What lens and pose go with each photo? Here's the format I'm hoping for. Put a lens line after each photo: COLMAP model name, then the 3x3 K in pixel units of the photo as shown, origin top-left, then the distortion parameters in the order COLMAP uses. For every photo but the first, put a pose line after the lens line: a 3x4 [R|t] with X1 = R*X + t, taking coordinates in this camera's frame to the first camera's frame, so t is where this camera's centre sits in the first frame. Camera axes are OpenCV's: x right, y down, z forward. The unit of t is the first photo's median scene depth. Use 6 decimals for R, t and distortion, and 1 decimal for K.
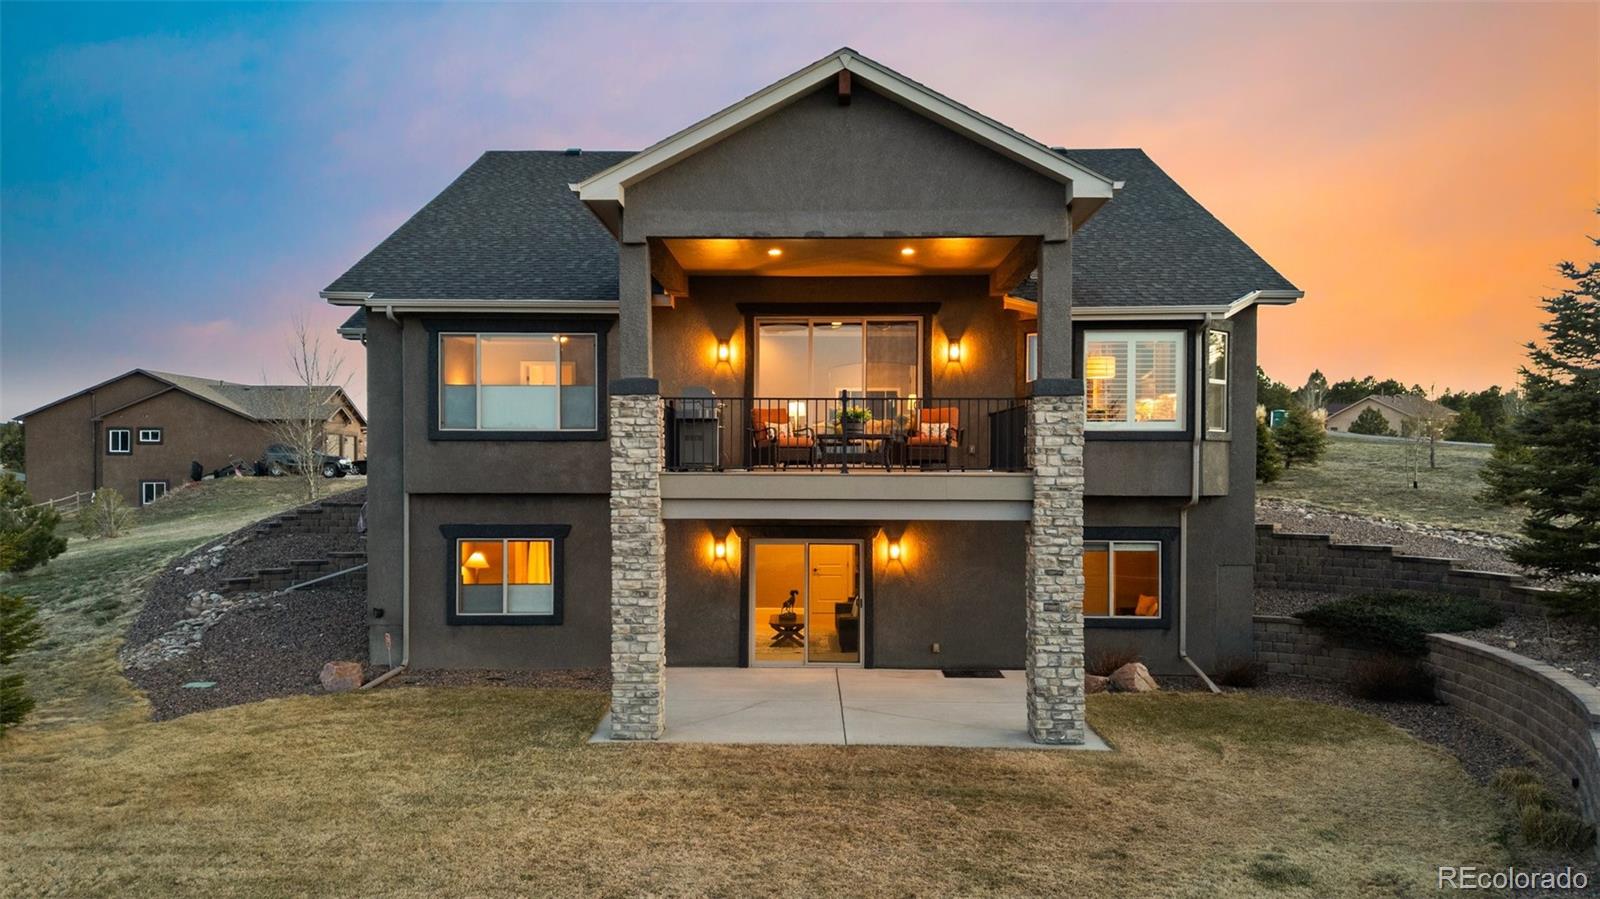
lens RADIAL K [[1186.1, 0, 797.7], [0, 1186.1, 481.4], [0, 0, 1]] dist [0.051631, -0.005847]
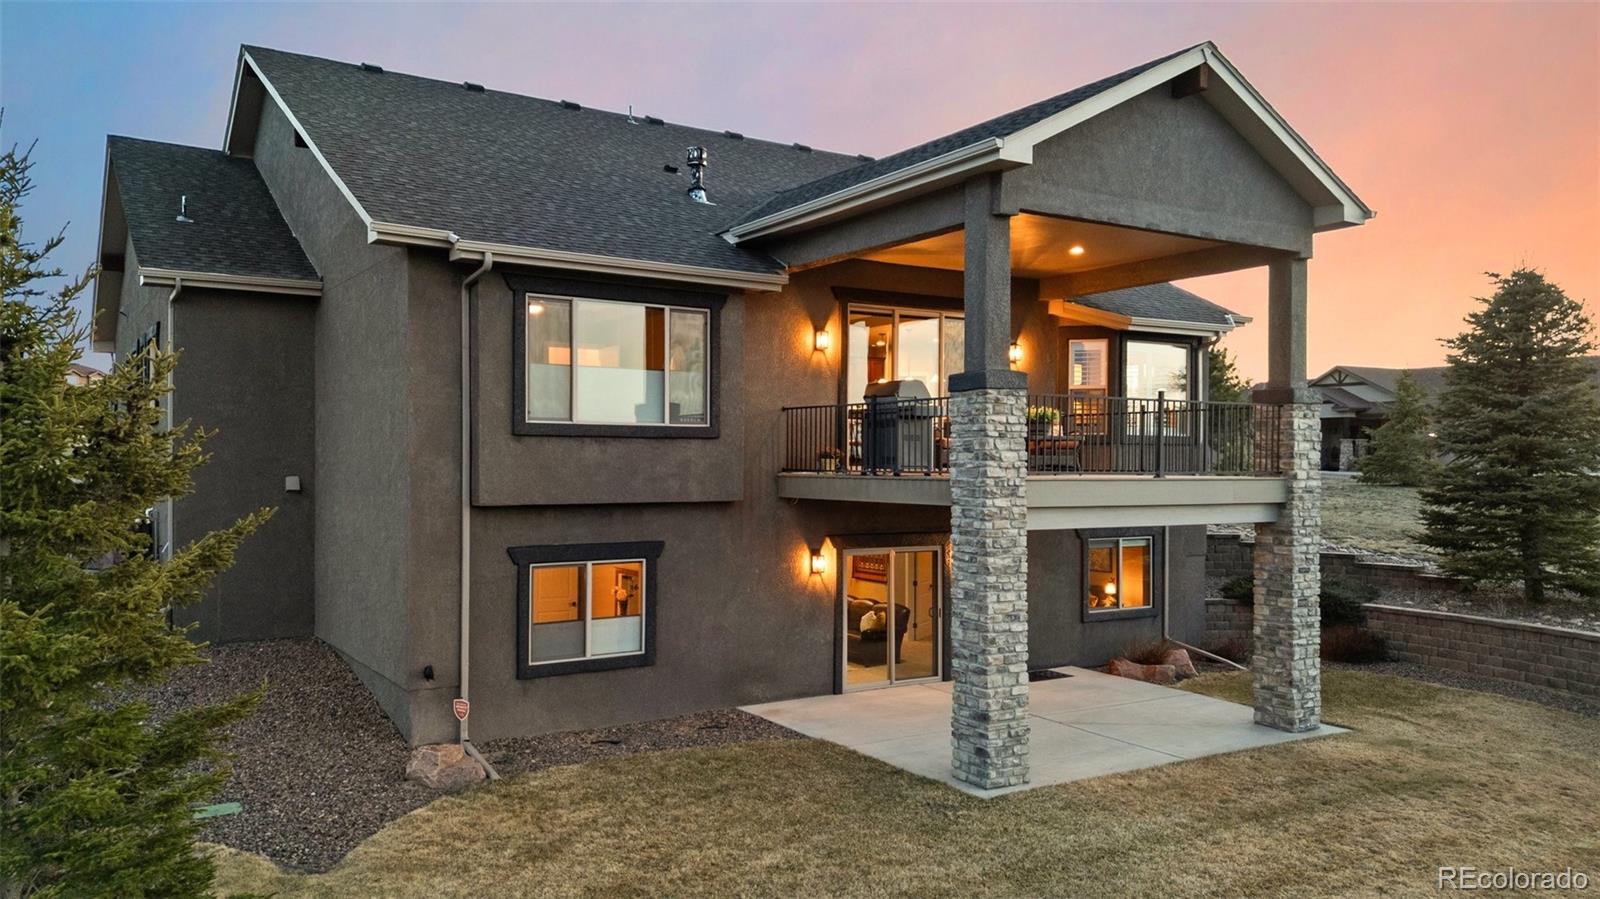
lens RADIAL K [[1178.3, 0, 790.2], [0, 1178.3, 468.2], [0, 0, 1]] dist [0.039900, -0.005012]
pose [[0.833358, -0.002130, 0.552729, -0.746189], [0.006301, 0.999964, -0.005647, -0.011068], [-0.552697, 0.008189, 0.833342, 0.366592]]
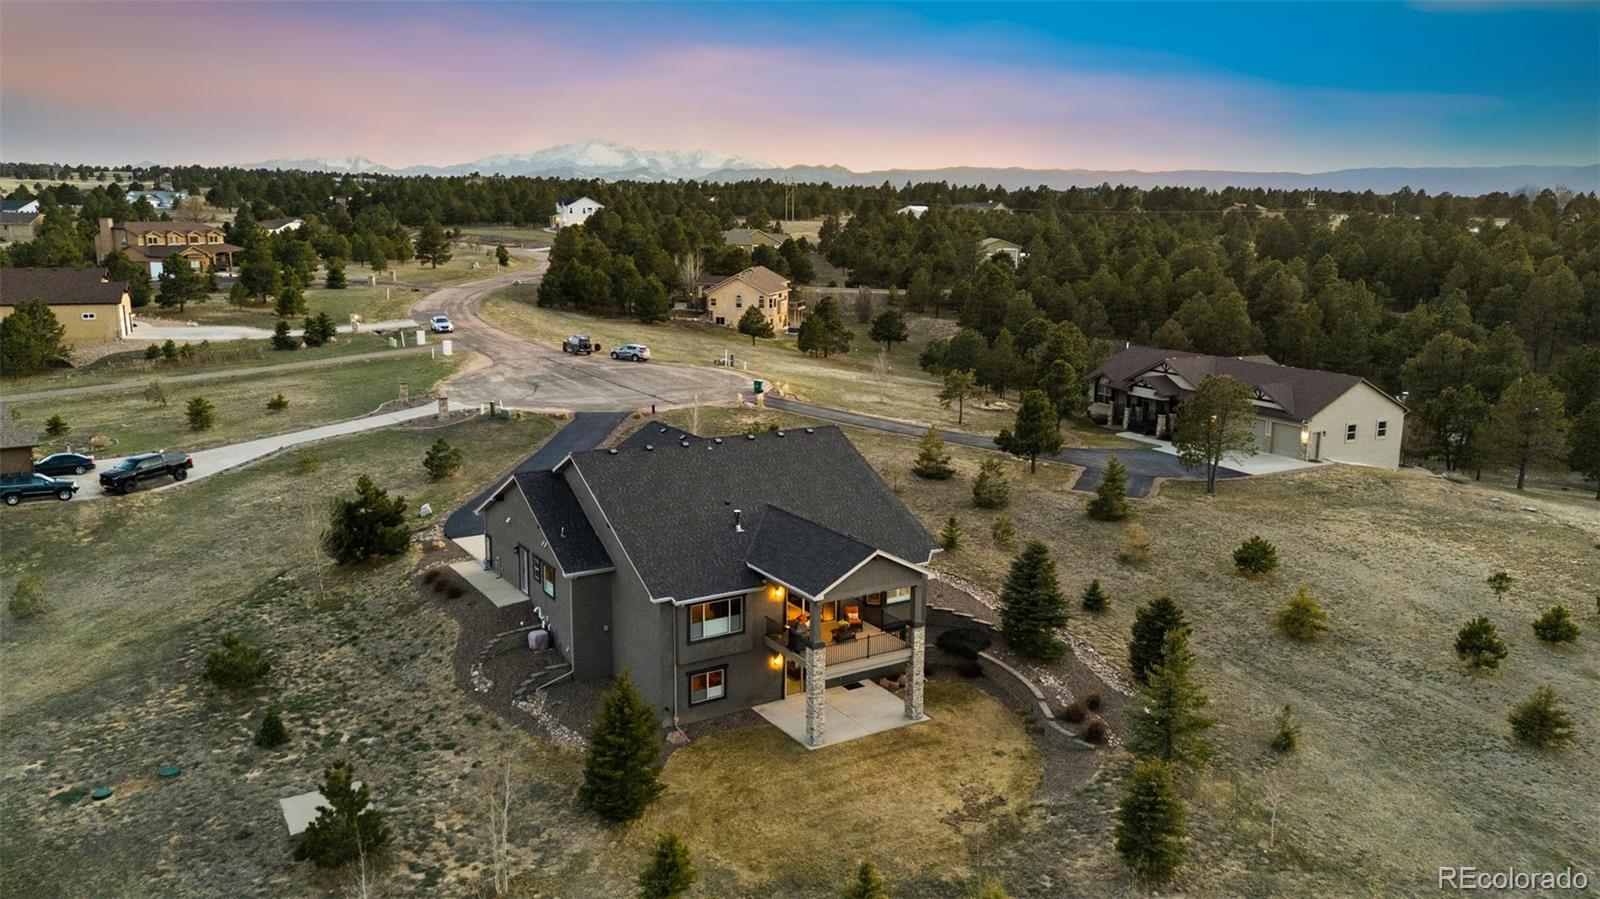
lens RADIAL K [[1168.6, 0, 800.0], [0, 1168.6, 449.5], [0, 0, 1]] dist [0.090663, -0.094014]
pose [[0.842144, -0.101631, 0.529590, -1.887468], [0.004073, 0.983251, 0.182213, -1.235629], [-0.539238, -0.151292, 0.828452, -1.643527]]
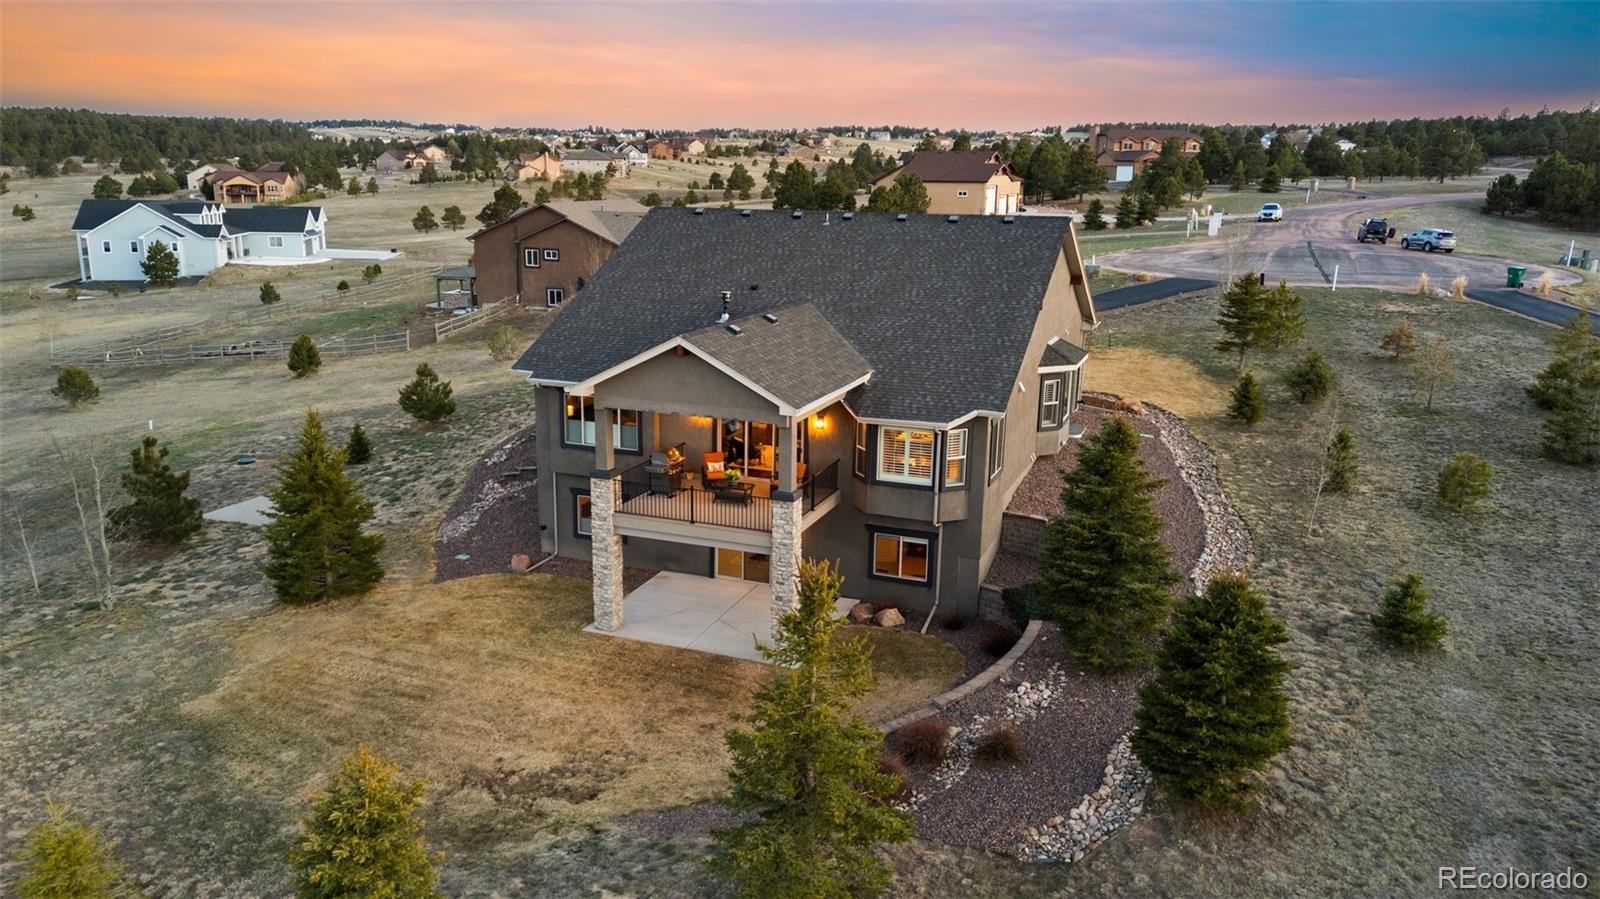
lens RADIAL K [[1168.6, 0, 800.0], [0, 1168.6, 449.5], [0, 0, 1]] dist [0.090663, -0.094014]
pose [[0.939612, 0.091315, -0.329834, 0.891041], [-0.017194, 0.975126, 0.220985, -0.595508], [0.341809, -0.201969, 0.917810, -0.802463]]
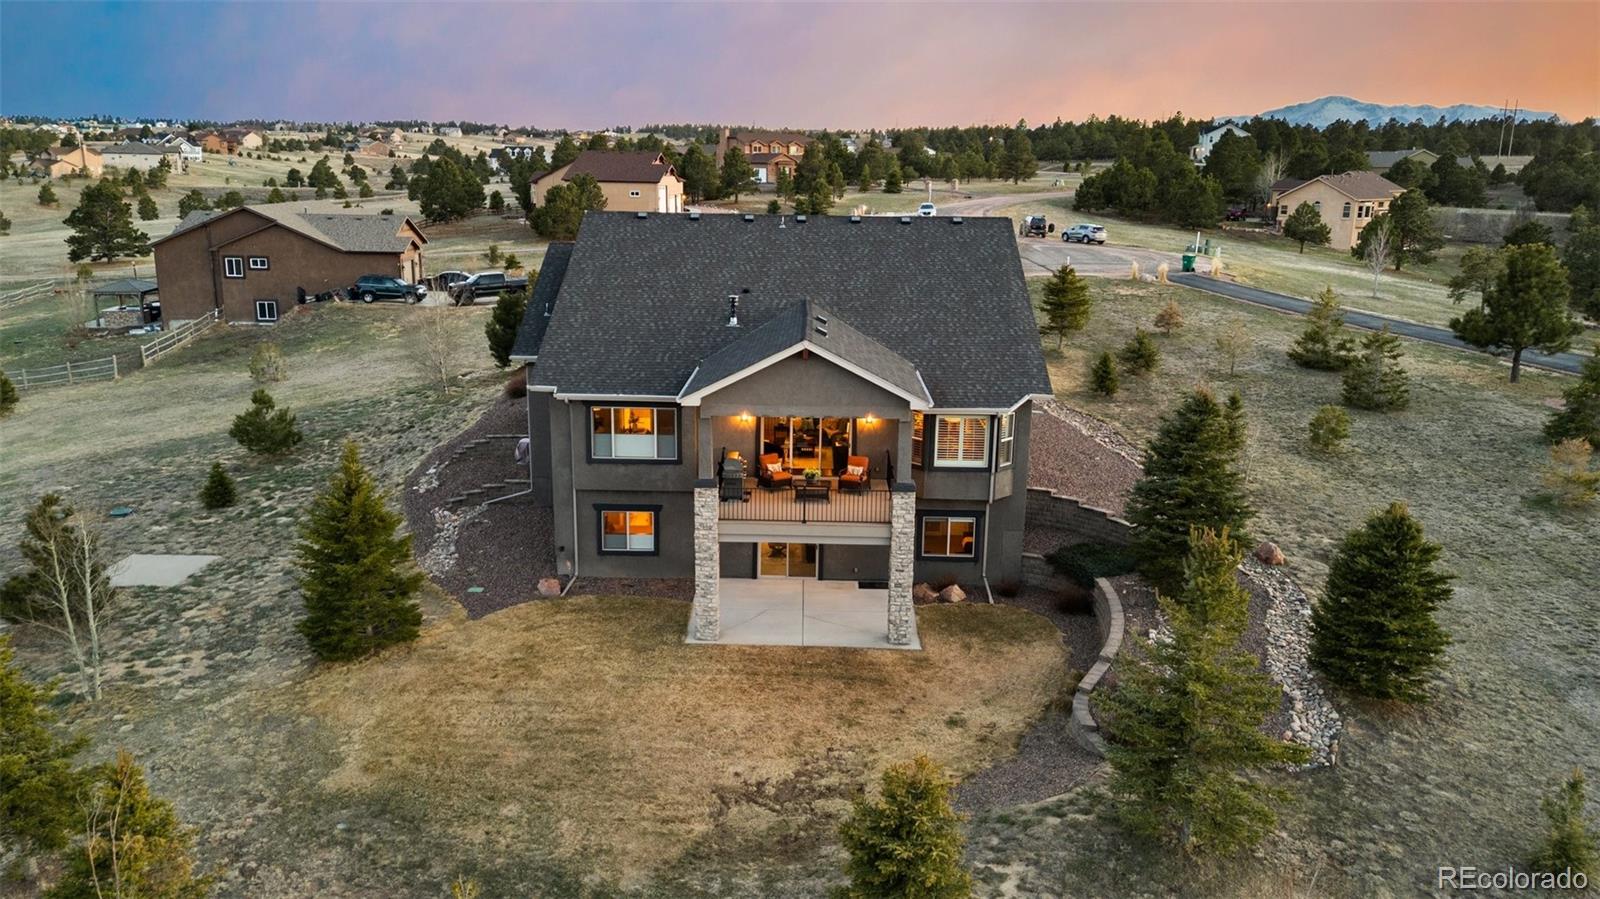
lens RADIAL K [[1160.1, 0, 805.1], [0, 1160.1, 451.2], [0, 0, 1]] dist [0.092431, -0.089863]
pose [[0.999895, 0.011156, 0.009227, 0.020861], [-0.012909, 0.975532, 0.219477, -0.594229], [-0.006553, -0.219573, 0.975574, -1.012249]]
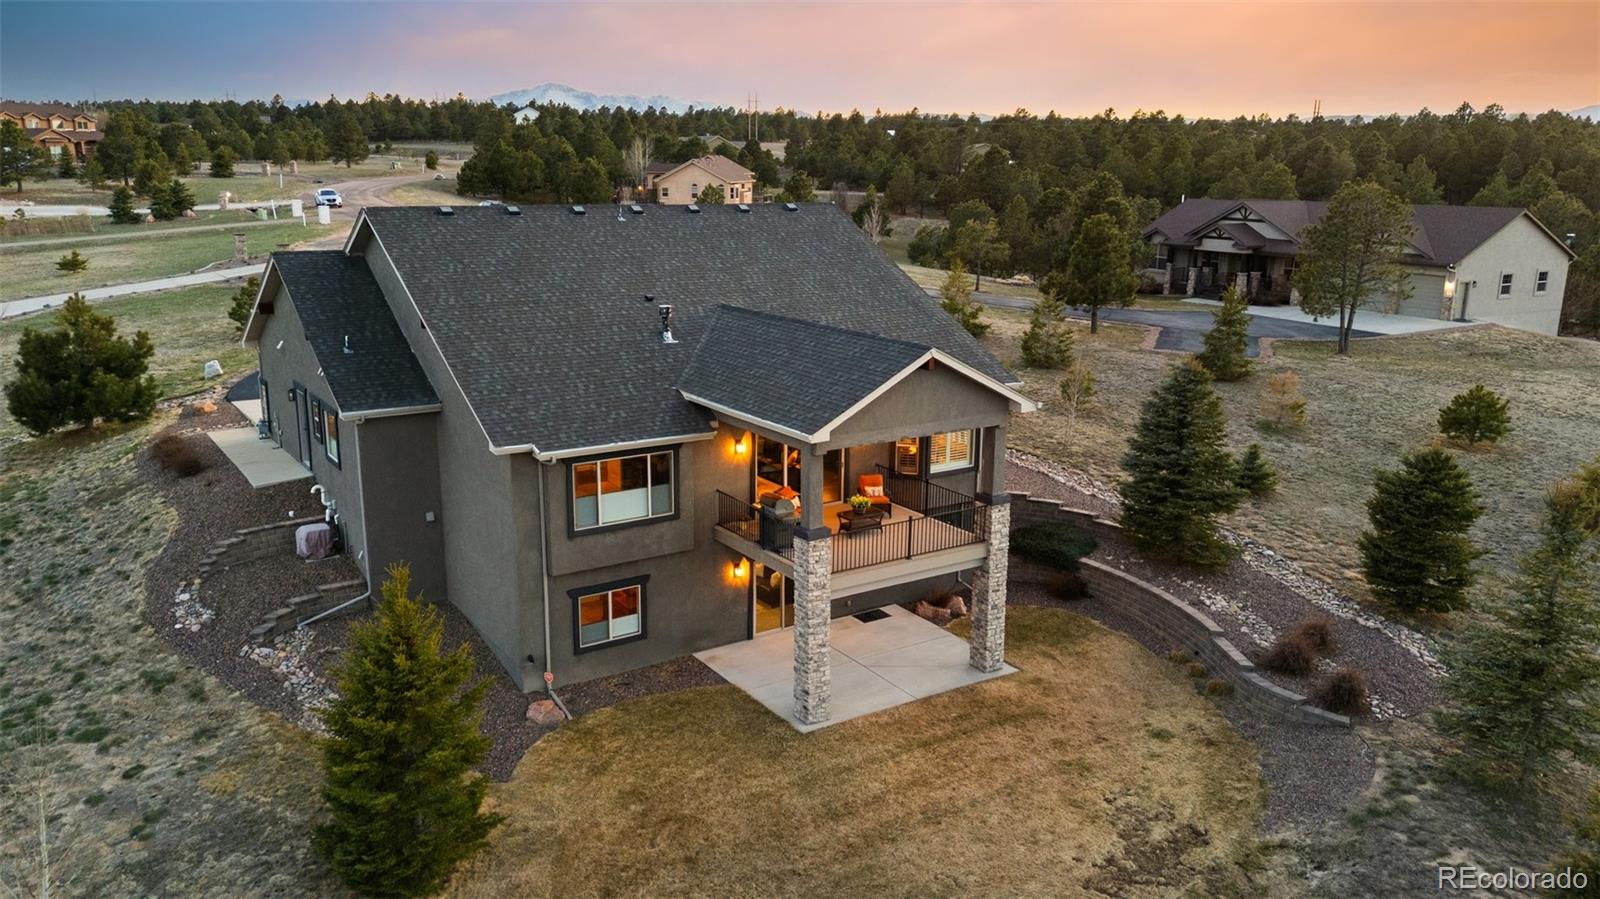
lens RADIAL K [[1188.9, 0, 800.0], [0, 1188.9, 449.5], [0, 0, 1]] dist [0.067637, -0.048066]
pose [[0.825776, -0.128530, 0.549158, -1.099927], [0.002961, 0.974661, 0.223667, -0.590250], [-0.563991, -0.183073, 0.805232, -0.363760]]
